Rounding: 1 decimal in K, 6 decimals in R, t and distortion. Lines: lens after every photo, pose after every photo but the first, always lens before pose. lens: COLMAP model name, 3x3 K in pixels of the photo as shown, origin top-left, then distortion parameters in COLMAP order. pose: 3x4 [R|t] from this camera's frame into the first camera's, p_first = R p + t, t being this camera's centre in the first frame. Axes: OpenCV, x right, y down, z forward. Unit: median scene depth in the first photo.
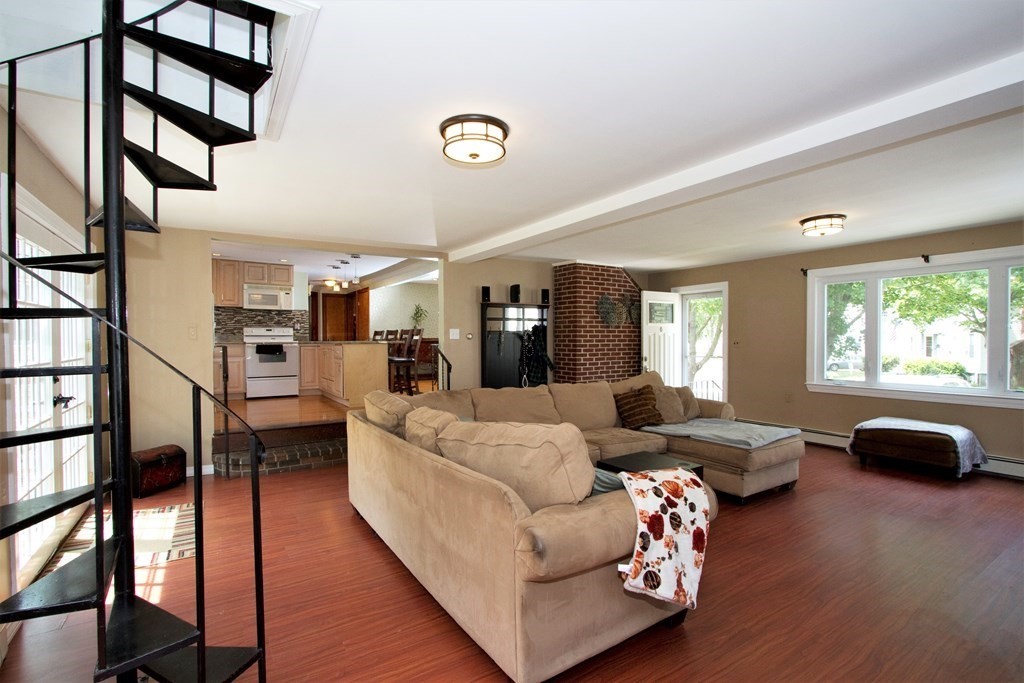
lens RADIAL K [[474.0, 0, 508.6], [0, 474.0, 345.4], [0, 0, 1]] dist [-0.015289, 0.000932]
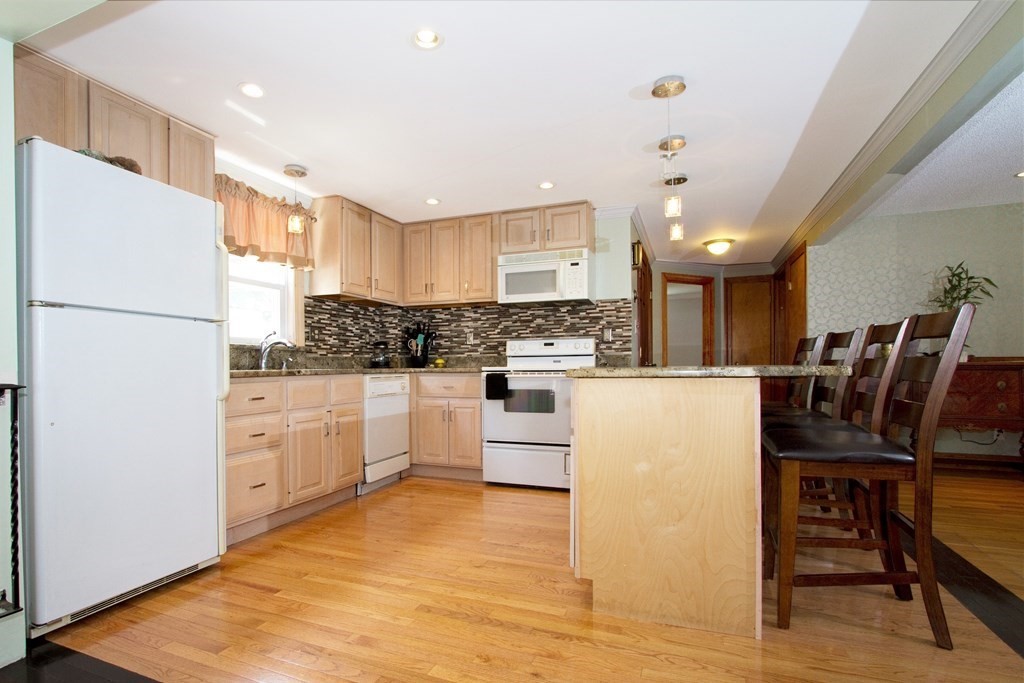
lens RADIAL K [[505.7, 0, 475.3], [0, 505.7, 366.4], [0, 0, 1]] dist [-0.016778, 0.000414]
pose [[0.565891, -0.000336, -0.824480, -0.114138], [-0.005399, 0.999977, -0.004114, -0.006508], [0.824462, 0.006780, 0.565876, 0.639880]]
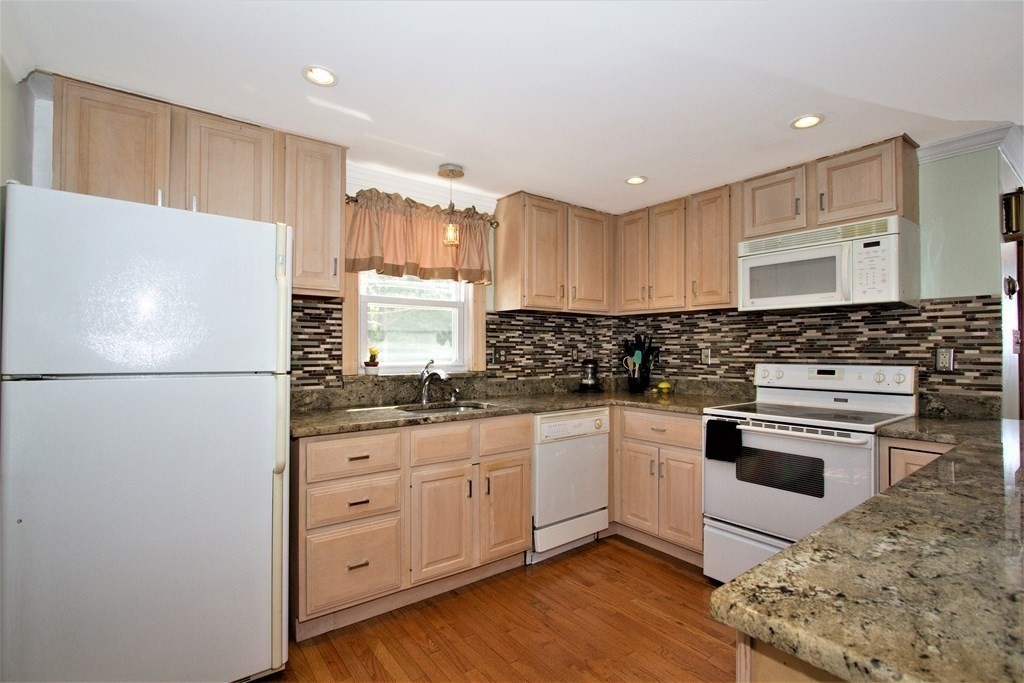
lens RADIAL K [[474.0, 0, 508.6], [0, 474.0, 345.4], [0, 0, 1]] dist [-0.015289, 0.000932]
pose [[0.078081, -0.011553, -0.996880, -0.210105], [-0.015093, 0.999805, -0.012769, -0.043425], [0.996833, 0.016043, 0.077892, 0.767336]]
